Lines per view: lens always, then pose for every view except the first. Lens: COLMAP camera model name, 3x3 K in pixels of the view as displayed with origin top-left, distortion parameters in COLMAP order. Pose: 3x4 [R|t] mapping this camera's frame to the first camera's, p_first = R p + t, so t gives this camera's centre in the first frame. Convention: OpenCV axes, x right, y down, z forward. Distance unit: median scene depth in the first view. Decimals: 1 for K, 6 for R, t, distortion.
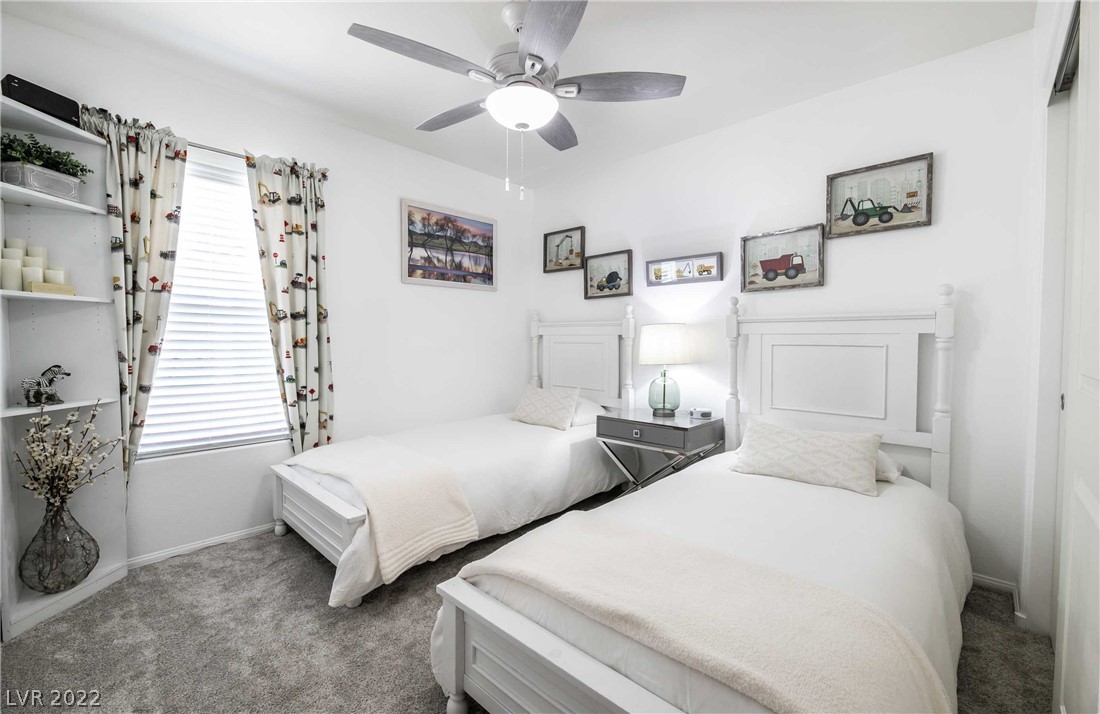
lens RADIAL K [[452.8, 0, 553.5], [0, 452.8, 354.2], [0, 0, 1]] dist [-0.001886, -0.000267]
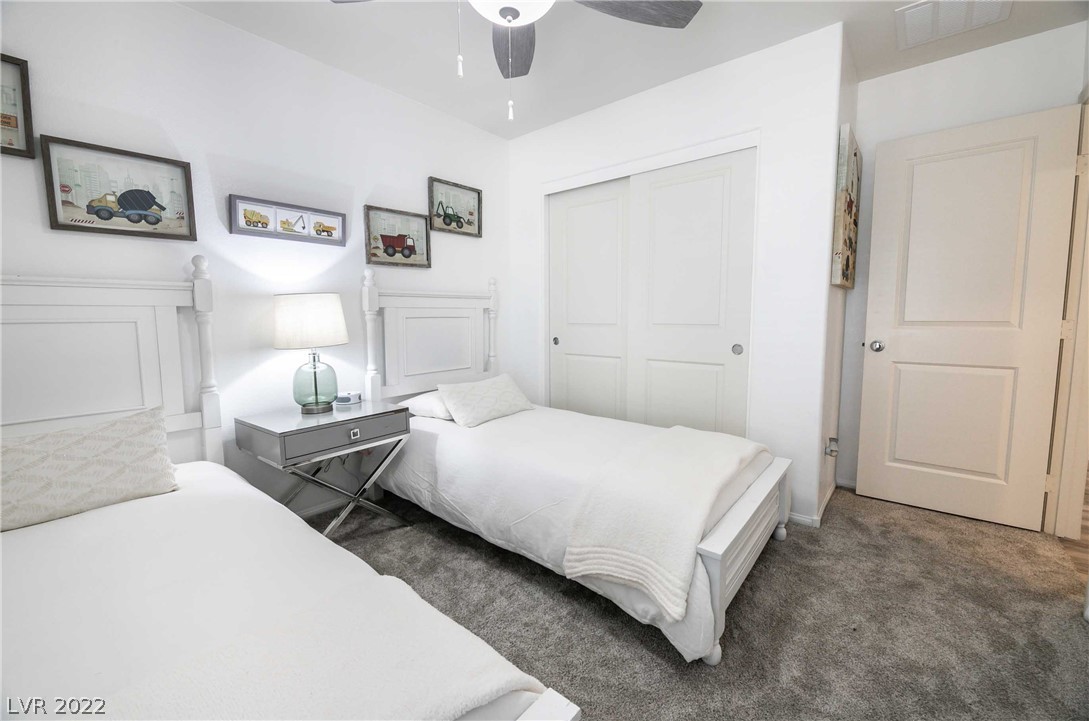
lens RADIAL K [[445.2, 0, 547.9], [0, 445.2, 355.5], [0, 0, 1]] dist [-0.003035, -0.000678]
pose [[-0.062177, -0.085528, 0.994394, -0.570478], [0.049441, 0.994834, 0.088657, -0.007994], [-0.996840, 0.054677, -0.057627, 0.699755]]
